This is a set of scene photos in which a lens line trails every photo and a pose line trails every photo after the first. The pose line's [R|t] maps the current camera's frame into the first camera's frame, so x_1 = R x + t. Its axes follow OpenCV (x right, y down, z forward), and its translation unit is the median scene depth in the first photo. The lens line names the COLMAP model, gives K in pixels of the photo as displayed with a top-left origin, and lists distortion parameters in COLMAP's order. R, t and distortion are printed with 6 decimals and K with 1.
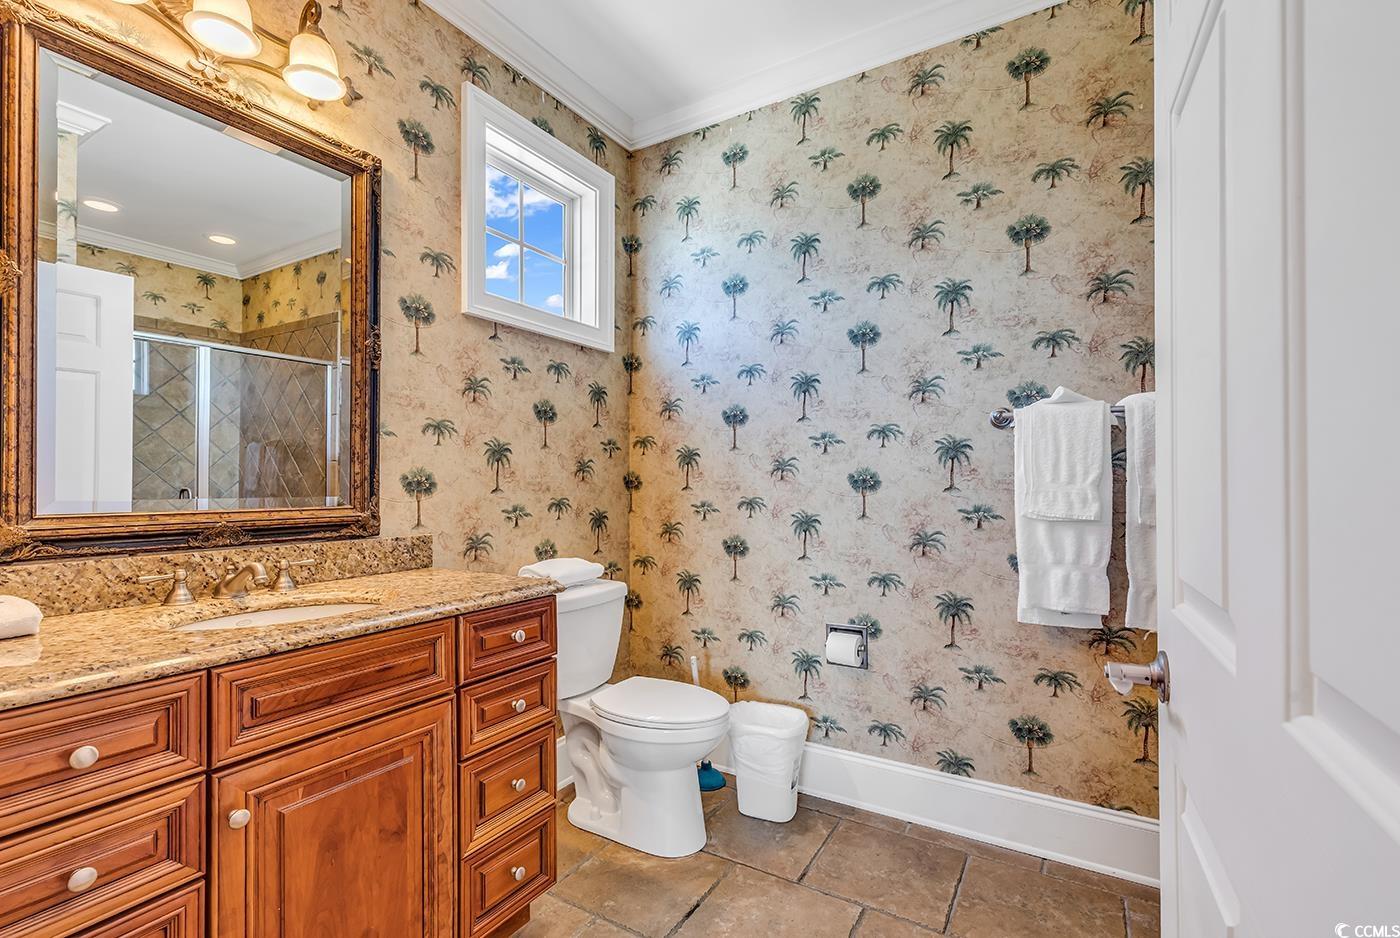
lens RADIAL K [[631.6, 0, 704.9], [0, 631.6, 469.4], [0, 0, 1]] dist [0.005512, -0.000076]
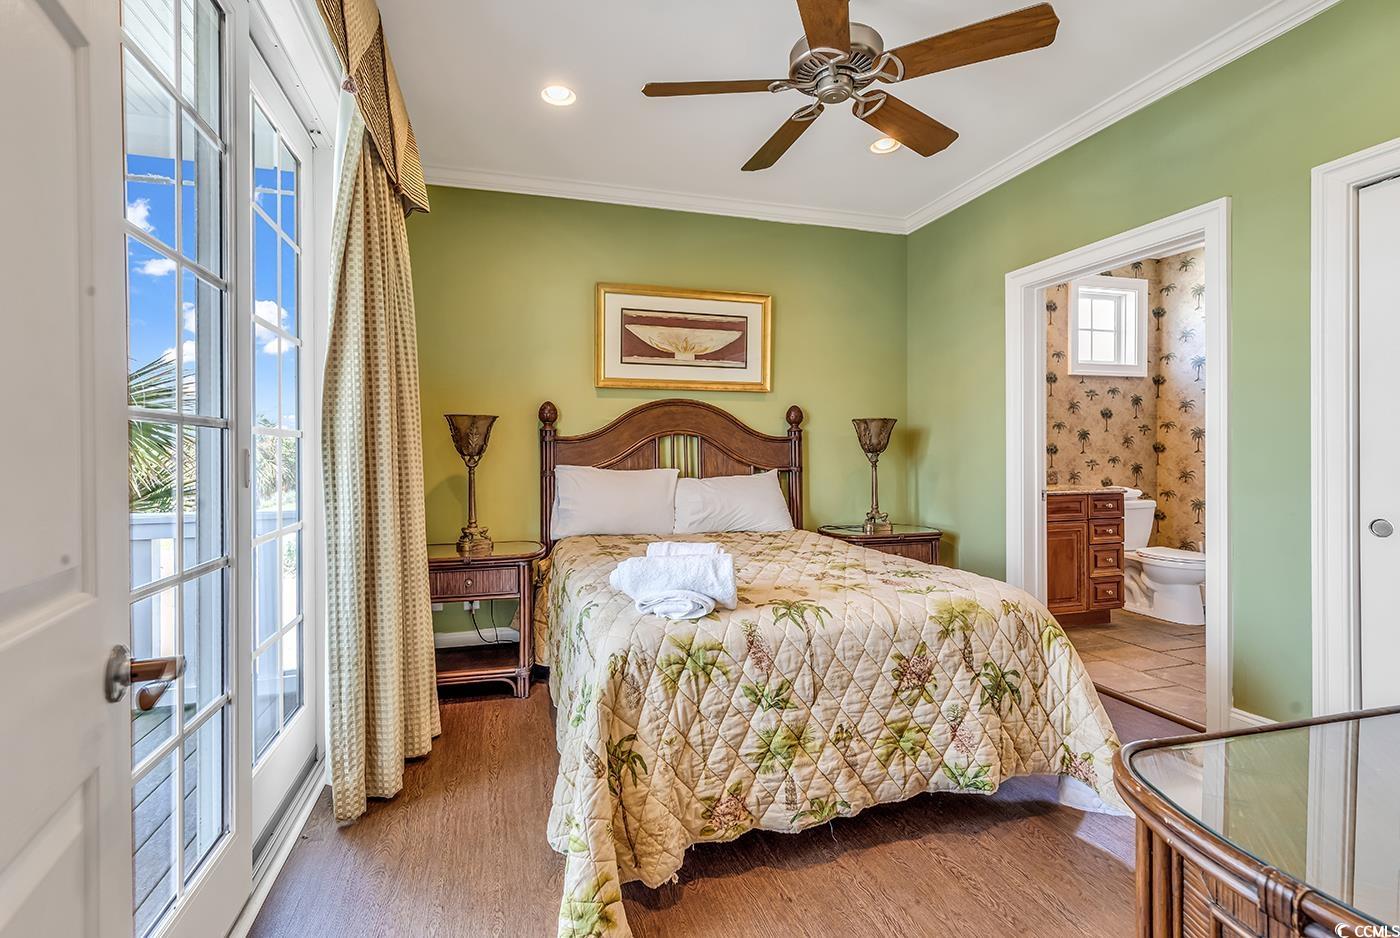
lens RADIAL K [[631.6, 0, 704.9], [0, 631.6, 469.4], [0, 0, 1]] dist [0.005512, -0.000076]
pose [[0.748058, 0.005266, -0.663613, 0.114847], [0.024733, 0.999053, 0.035808, -0.015733], [0.663172, -0.043199, 0.747219, -1.214418]]
